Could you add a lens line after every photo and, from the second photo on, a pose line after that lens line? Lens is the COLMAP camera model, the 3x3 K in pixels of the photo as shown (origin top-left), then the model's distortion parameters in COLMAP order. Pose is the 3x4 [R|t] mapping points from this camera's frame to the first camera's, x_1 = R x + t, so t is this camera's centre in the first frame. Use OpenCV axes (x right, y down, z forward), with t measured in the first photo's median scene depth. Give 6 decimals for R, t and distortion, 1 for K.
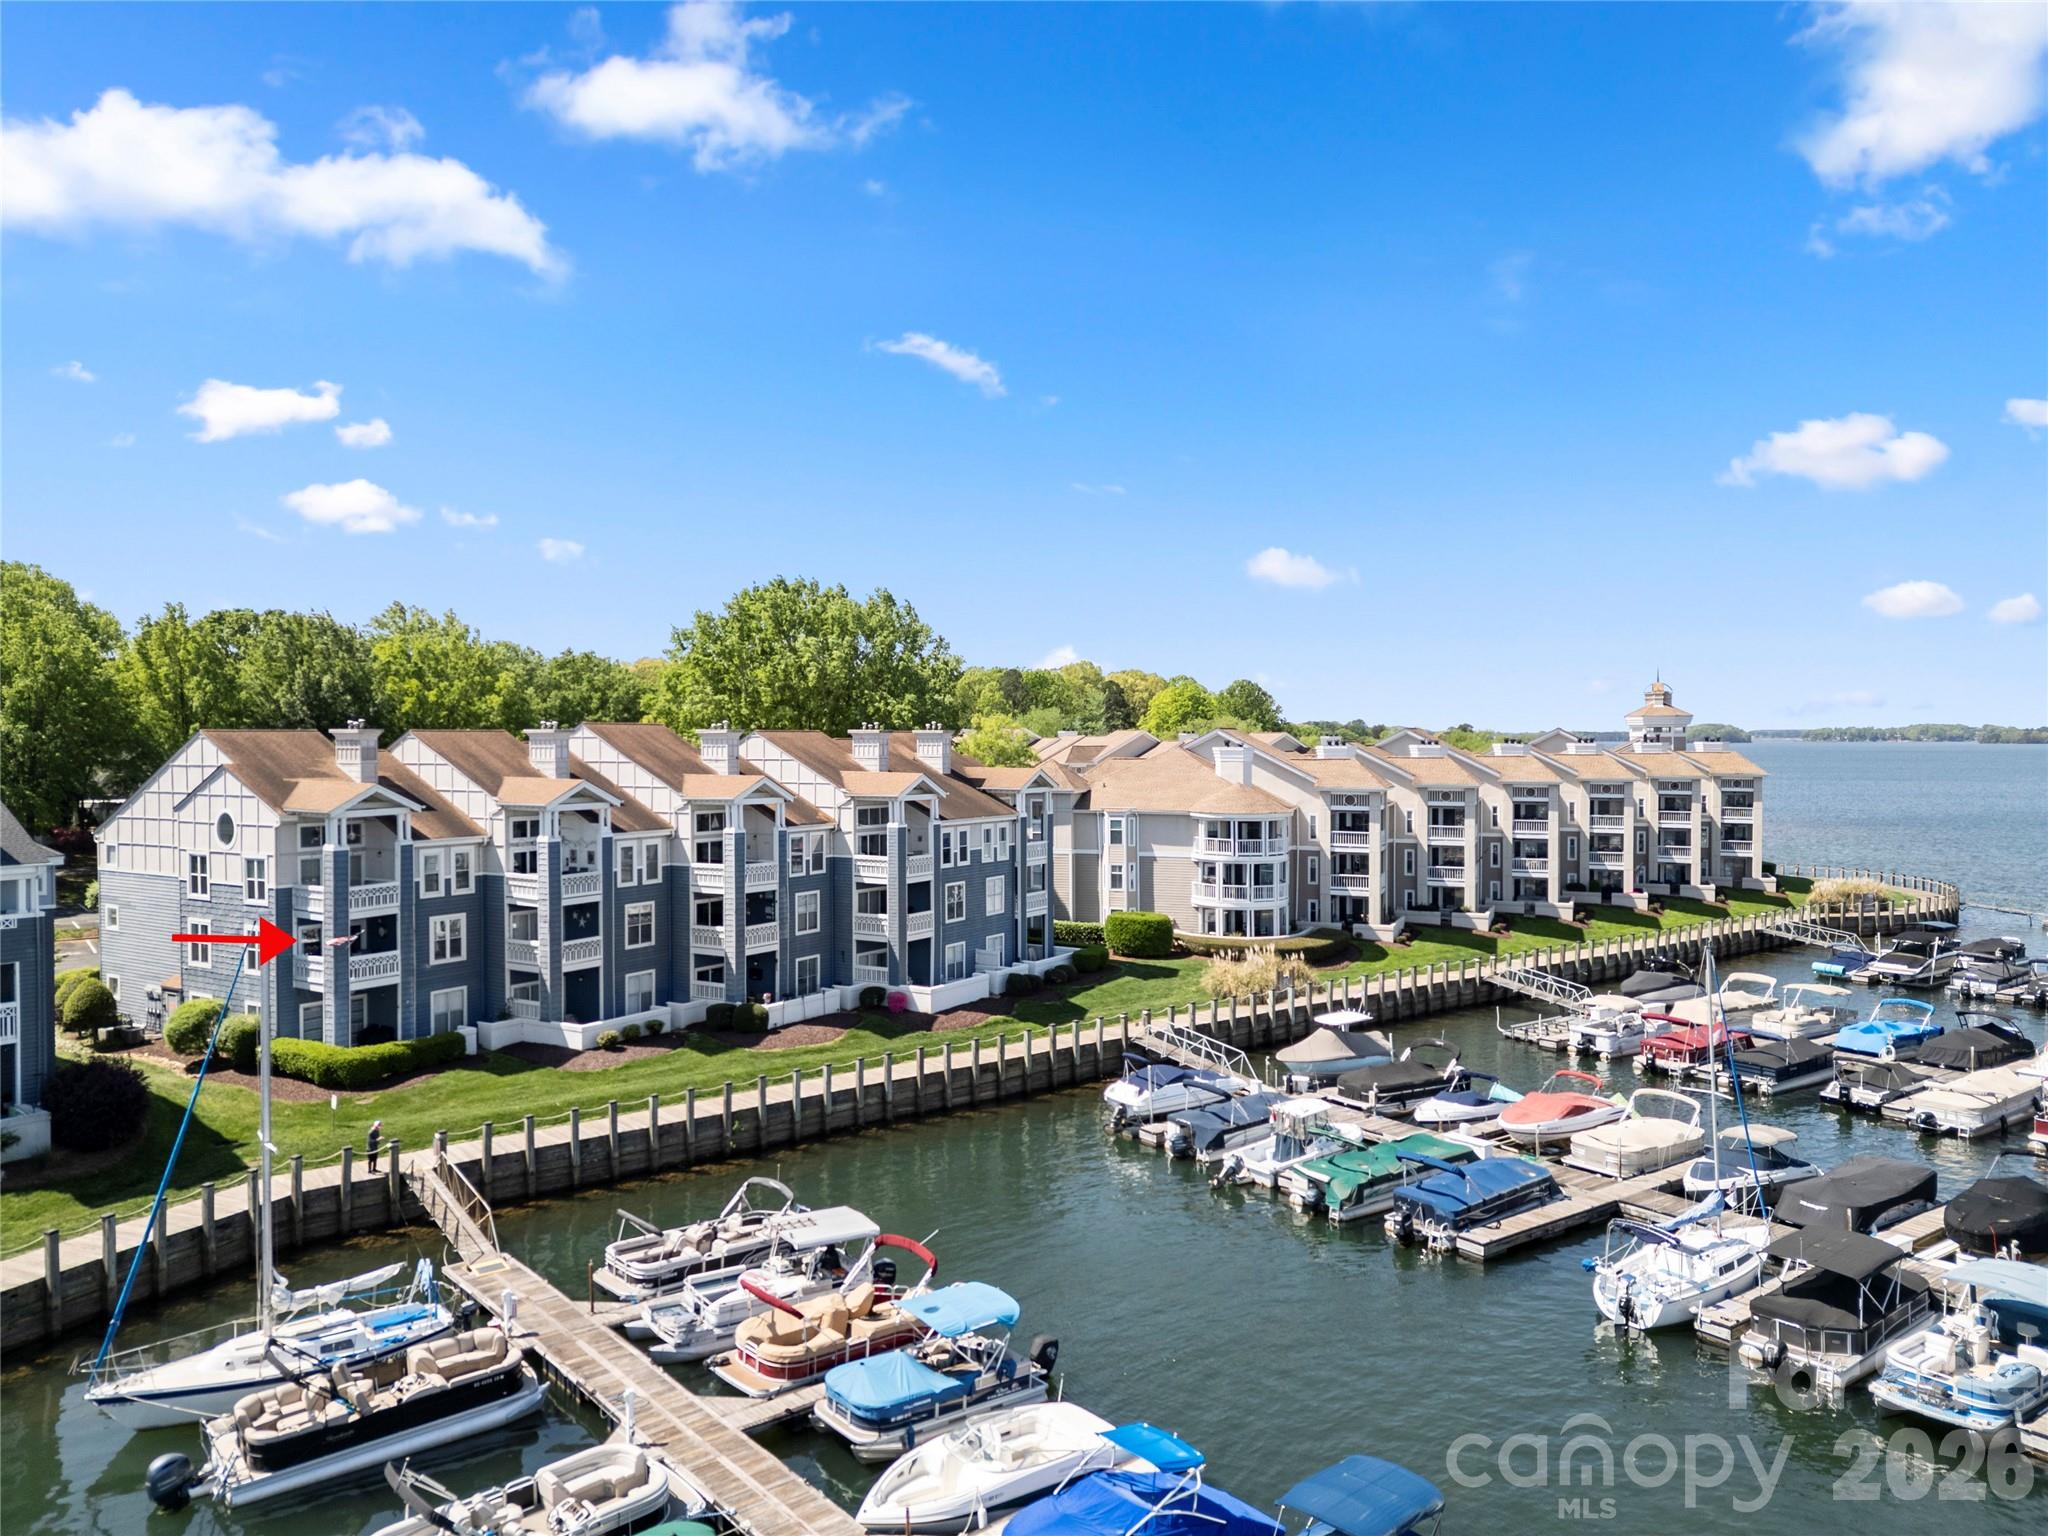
lens RADIAL K [[1399.2, 0, 1024.0], [0, 1399.2, 768.0], [0, 0, 1]] dist [0.082384, -0.081621]
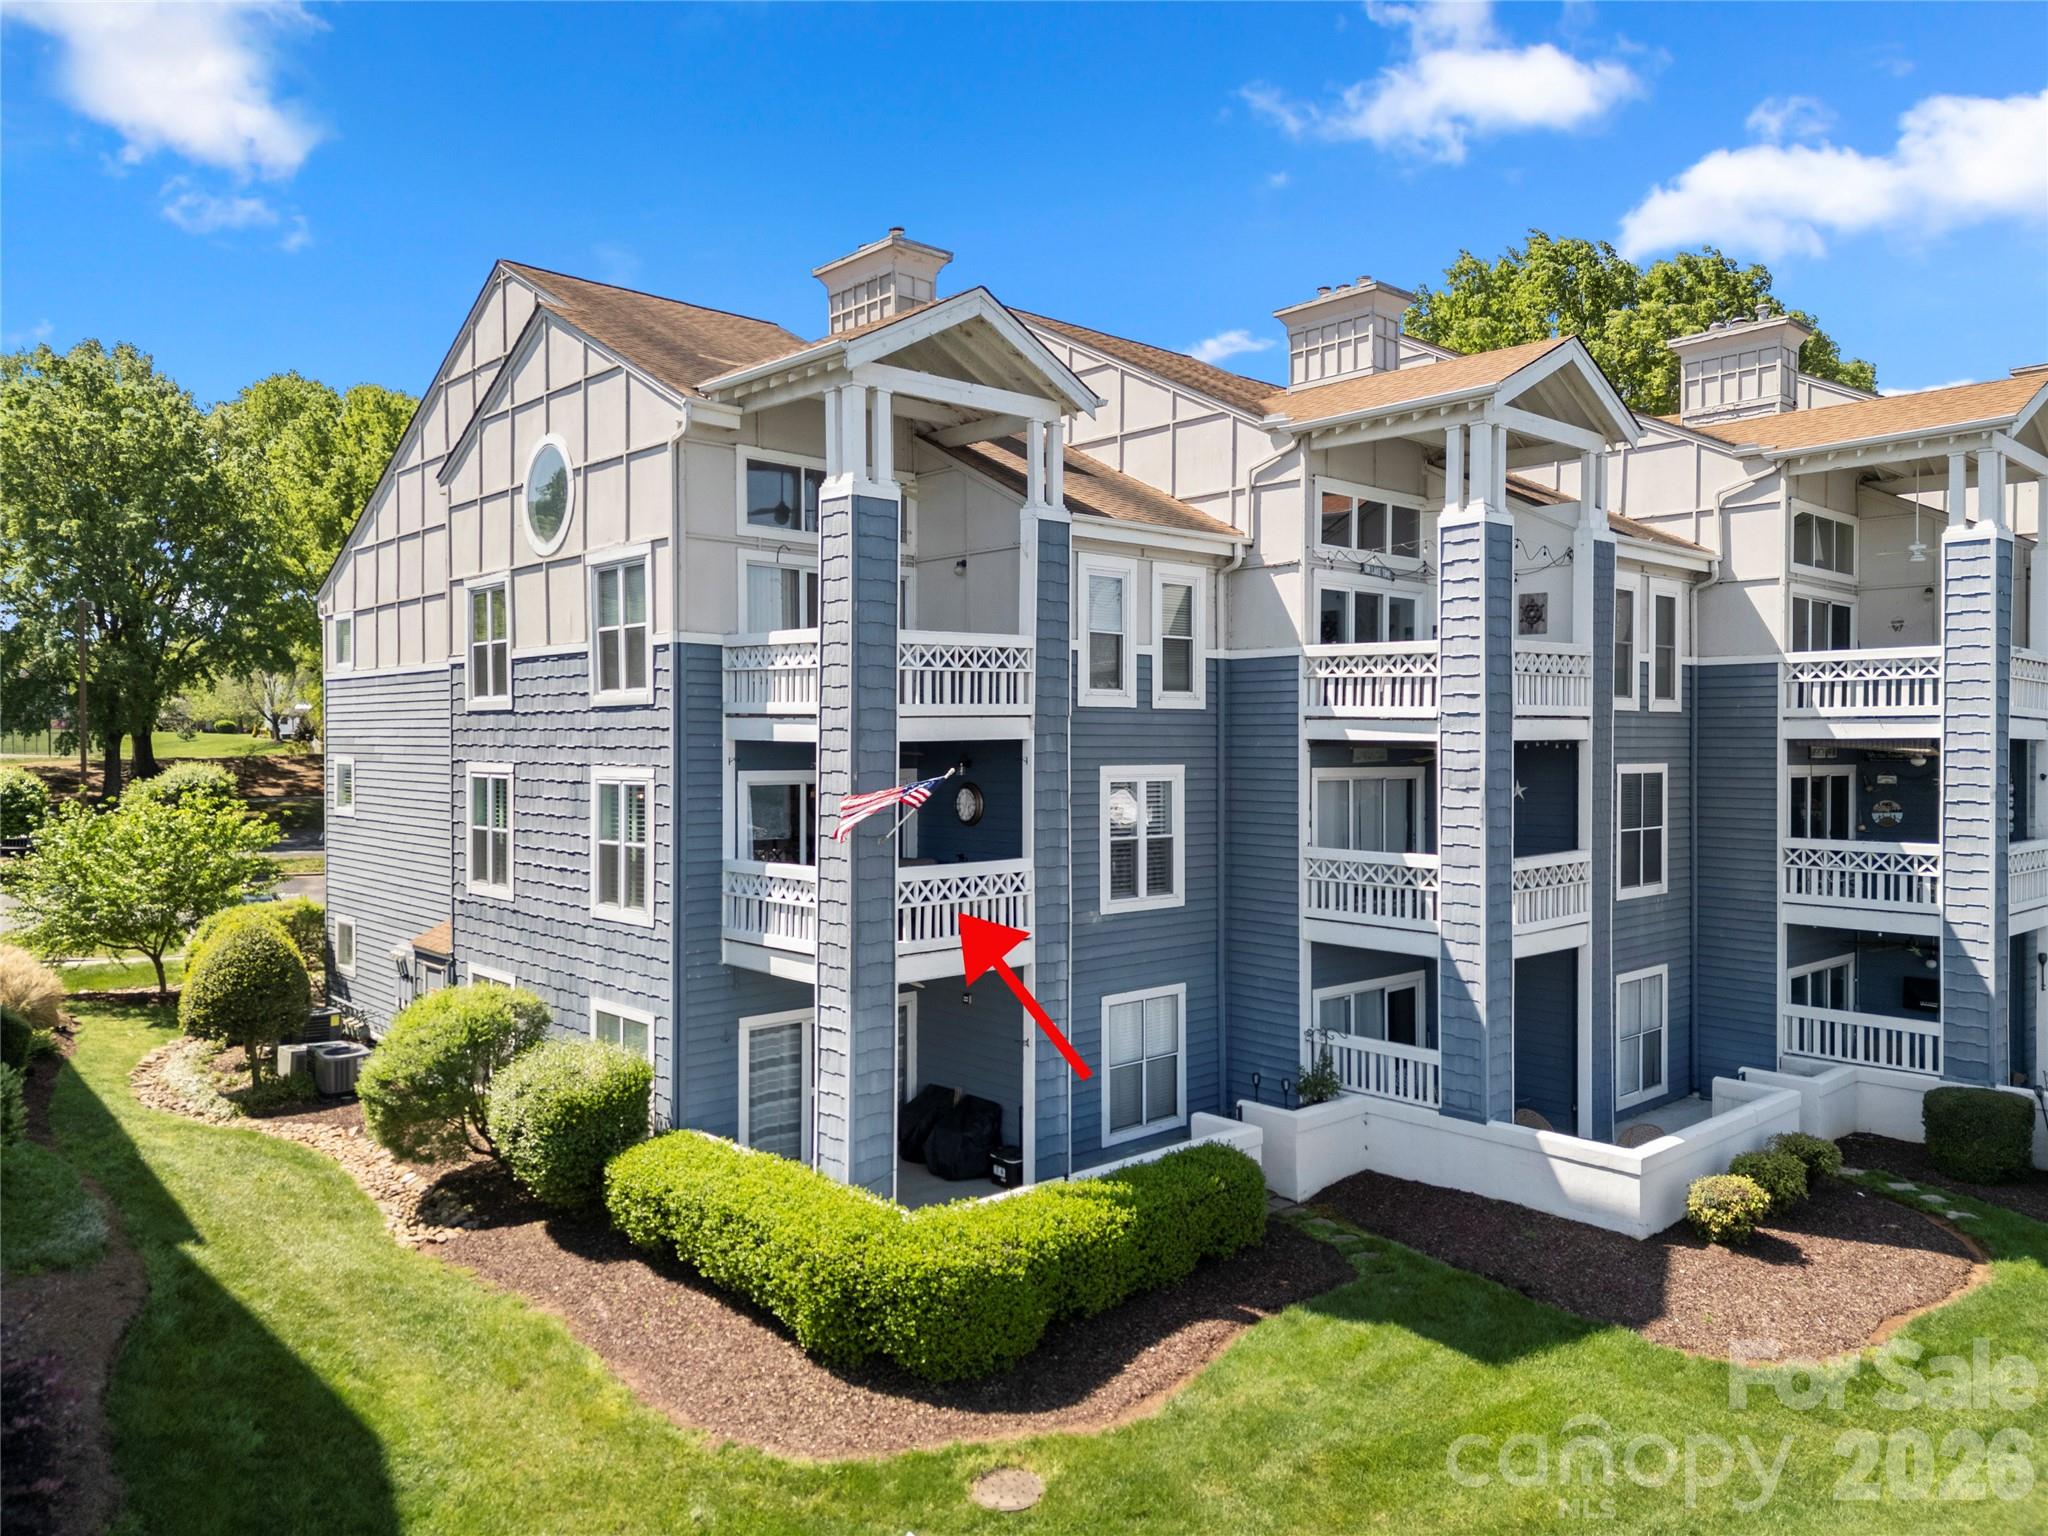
lens RADIAL K [[1399.2, 0, 1024.0], [0, 1399.2, 768.0], [0, 0, 1]] dist [0.082384, -0.081621]
pose [[0.966539, 0.008763, -0.256371, -0.360381], [-0.010153, 0.999940, -0.004101, 0.108862], [0.256320, 0.006567, 0.966570, 0.697992]]
